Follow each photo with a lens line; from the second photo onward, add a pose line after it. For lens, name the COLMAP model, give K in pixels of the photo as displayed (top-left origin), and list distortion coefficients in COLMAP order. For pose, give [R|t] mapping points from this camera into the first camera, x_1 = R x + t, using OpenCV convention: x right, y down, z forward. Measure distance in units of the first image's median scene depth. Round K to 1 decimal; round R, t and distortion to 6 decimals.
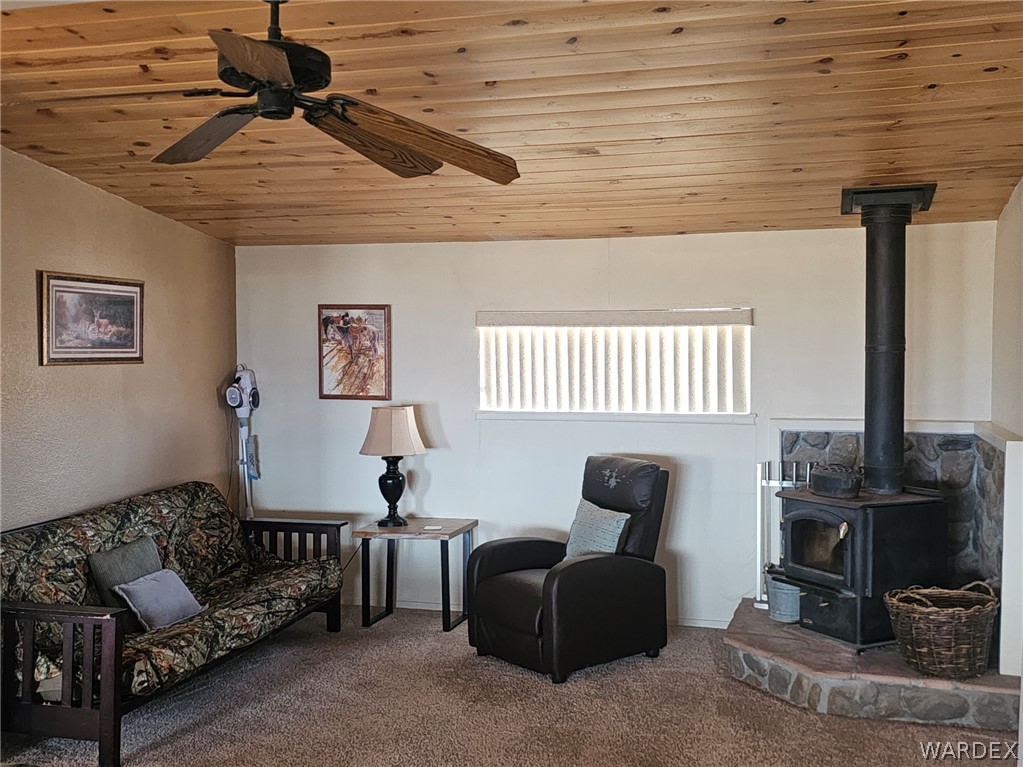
lens RADIAL K [[1057.7, 0, 511.5], [0, 1057.7, 383.5], [0, 0, 1]] dist [-0.000478, -0.005841]
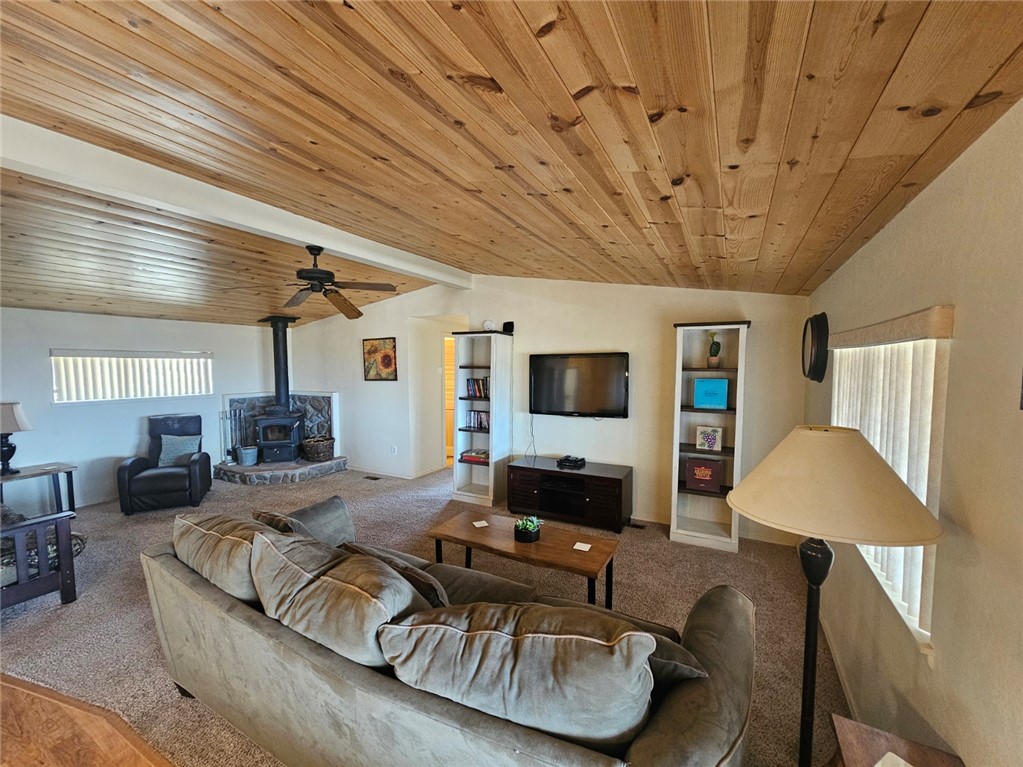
lens RADIAL K [[417.8, 0, 509.8], [0, 417.8, 396.6], [0, 0, 1]] dist [-0.000294, -0.000059]
pose [[0.218319, -0.069913, 0.973370, -0.688987], [0.044540, 0.997105, 0.061628, 0.005423], [-0.974860, 0.029900, 0.220801, 0.080617]]
